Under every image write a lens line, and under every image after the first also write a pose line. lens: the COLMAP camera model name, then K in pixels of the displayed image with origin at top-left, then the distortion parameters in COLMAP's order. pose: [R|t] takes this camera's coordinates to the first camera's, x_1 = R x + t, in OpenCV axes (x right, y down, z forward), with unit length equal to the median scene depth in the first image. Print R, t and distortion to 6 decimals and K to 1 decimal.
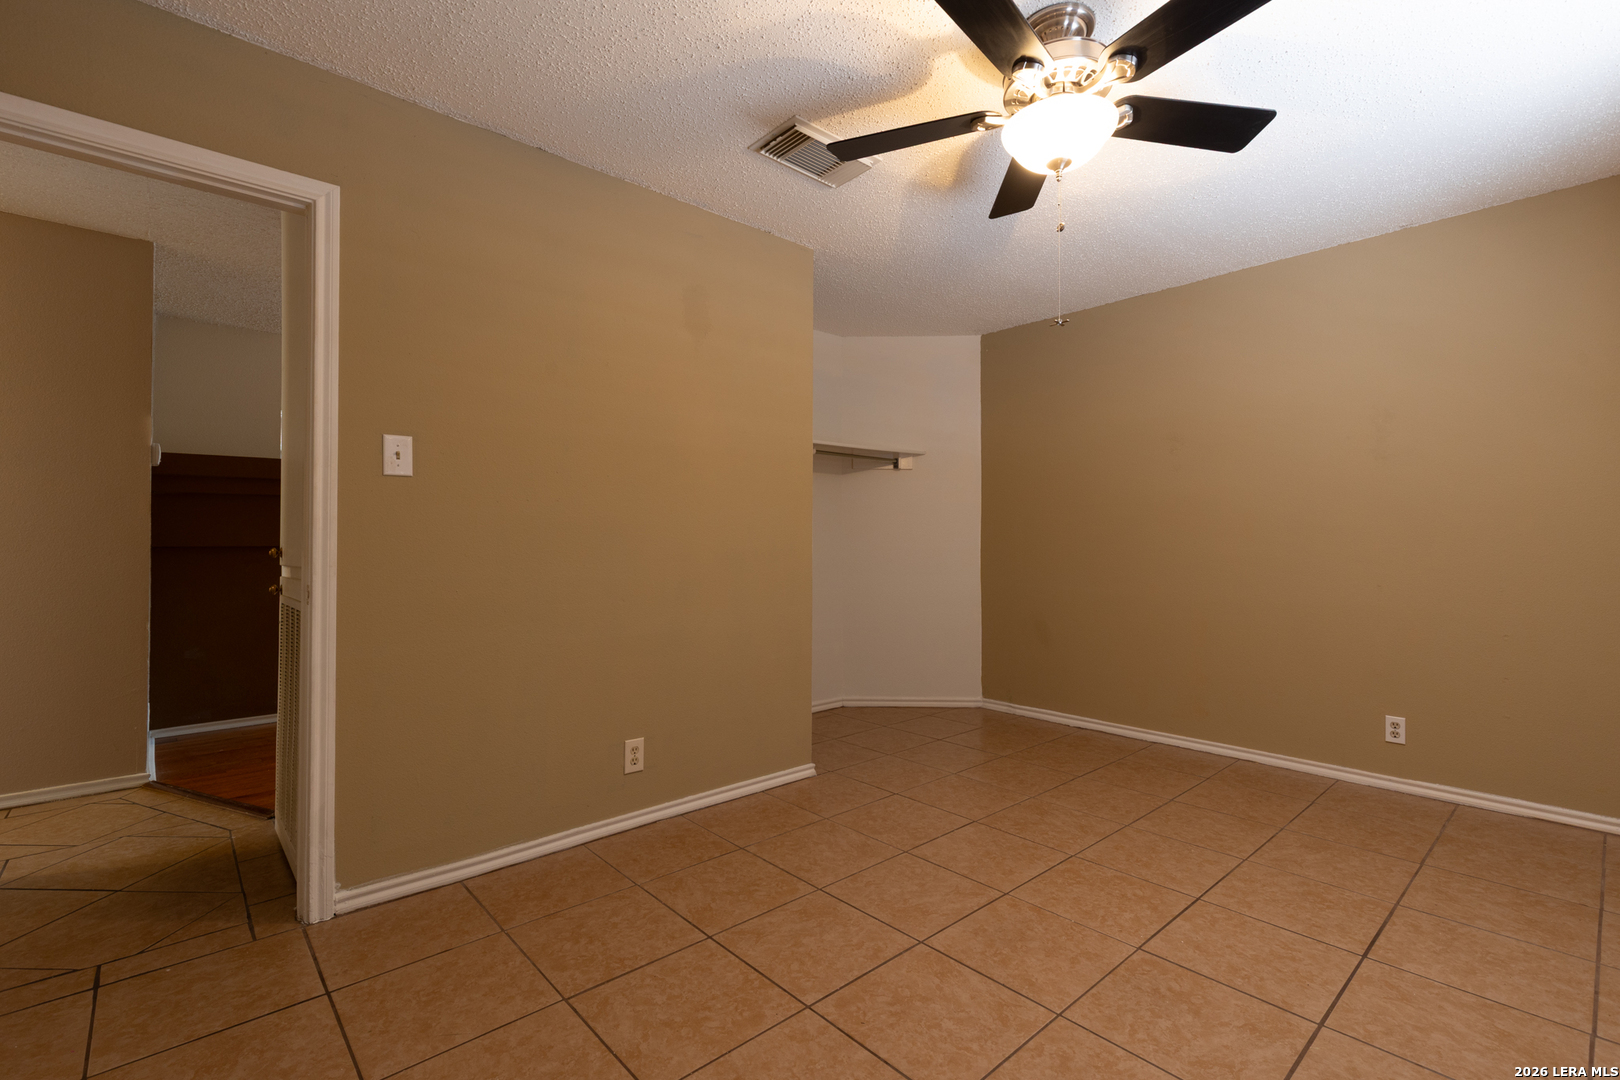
lens RADIAL K [[724.6, 0, 816.3], [0, 724.6, 534.5], [0, 0, 1]] dist [0.005362, -0.000964]
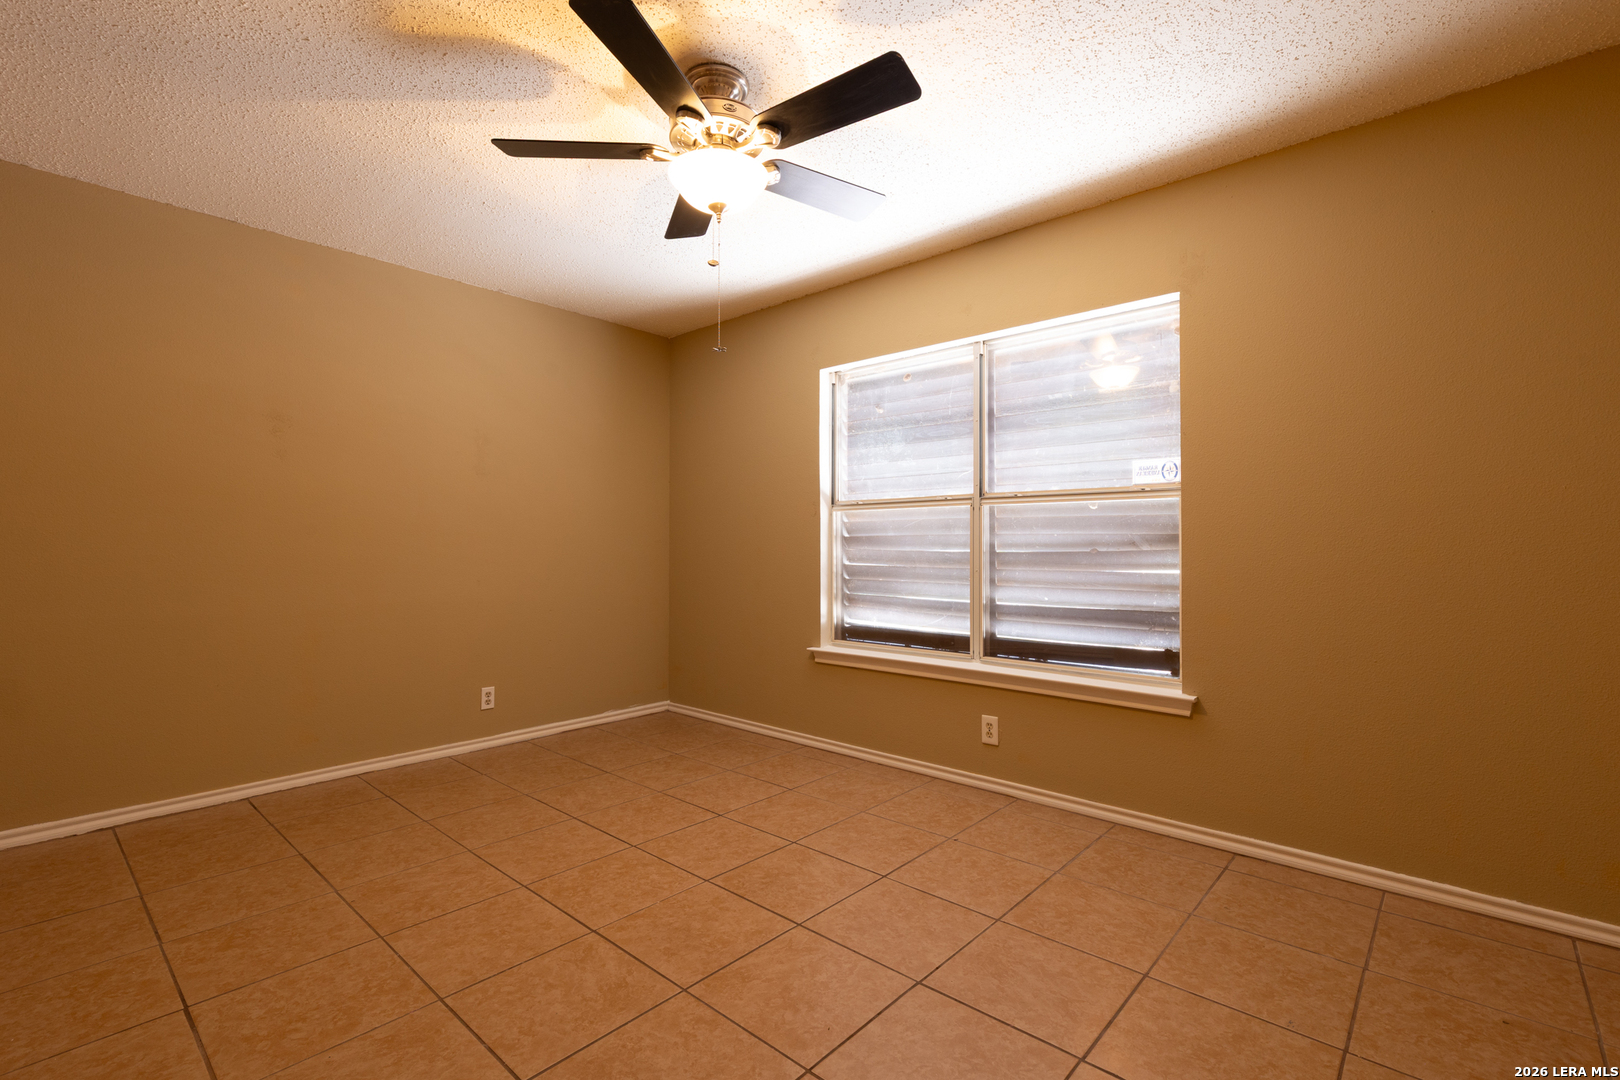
lens RADIAL K [[724.6, 0, 816.3], [0, 724.6, 534.5], [0, 0, 1]] dist [0.005362, -0.000964]
pose [[-0.106616, 0.015456, 0.994180, -0.651726], [-0.011996, 0.999786, -0.016830, 0.009356], [-0.994228, -0.013720, -0.106408, 0.791515]]
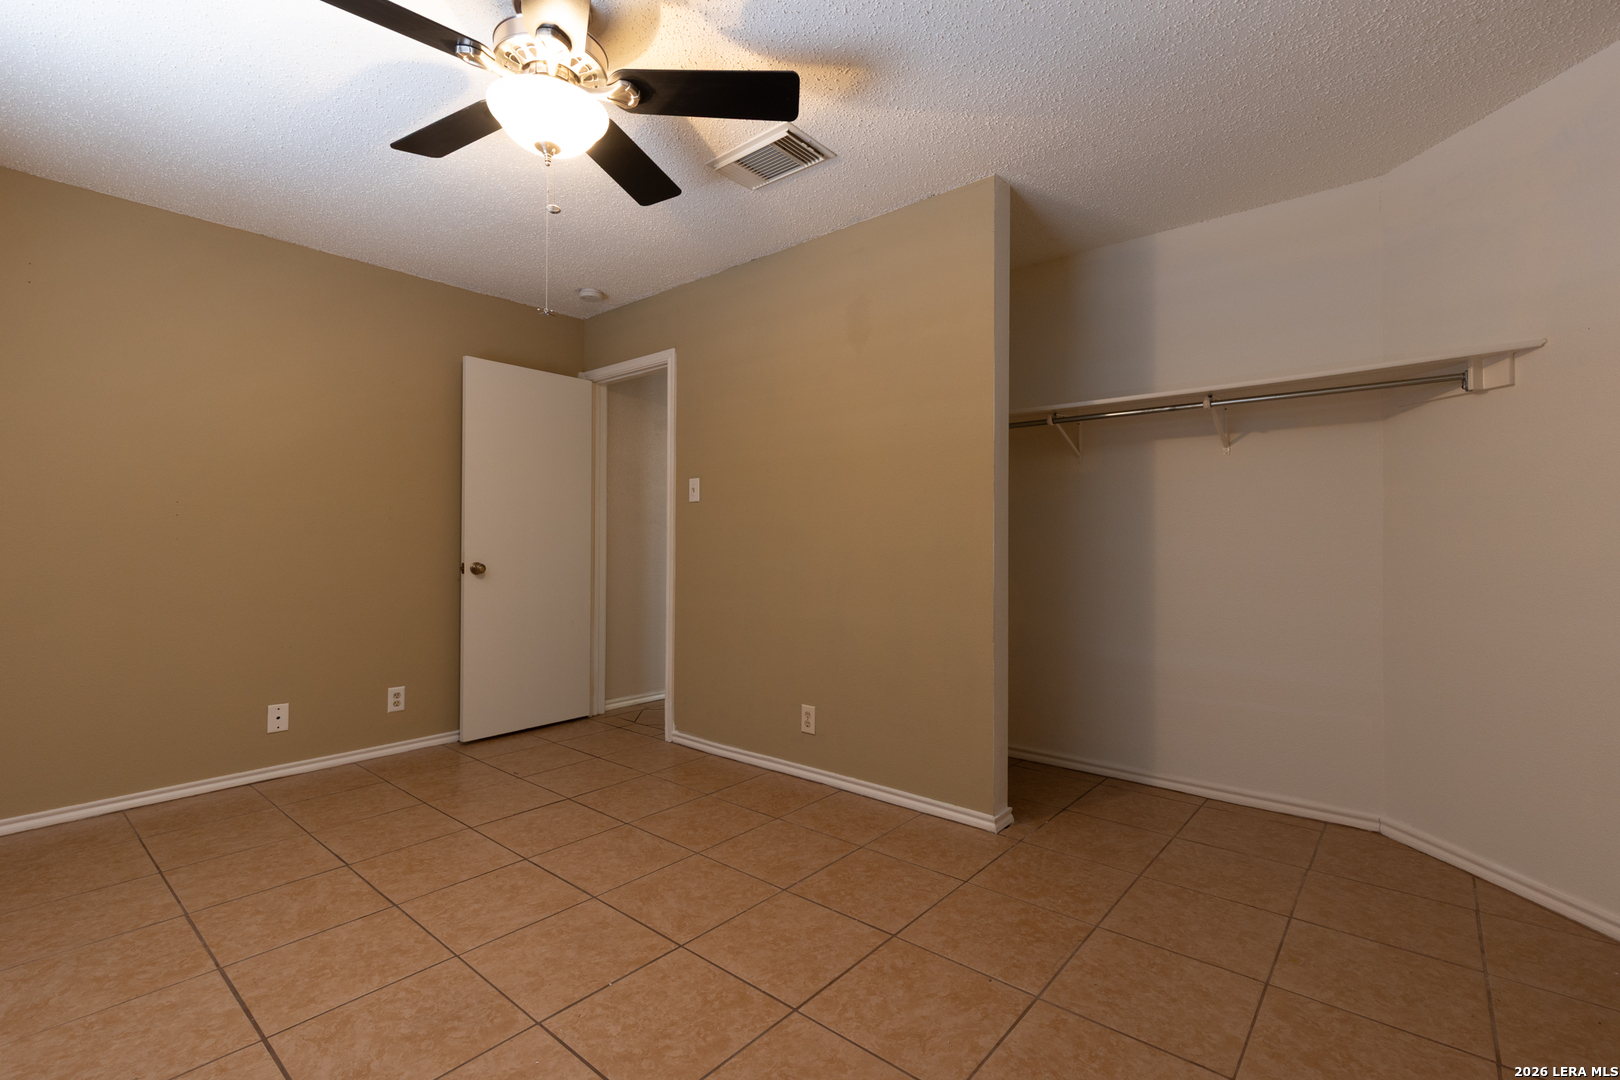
lens RADIAL K [[724.6, 0, 816.3], [0, 724.6, 534.5], [0, 0, 1]] dist [0.005362, -0.000964]
pose [[0.136844, -0.008283, -0.990558, 1.098560], [0.009572, 0.999929, -0.007039, 0.010774], [0.990546, -0.008518, 0.136913, 1.001521]]
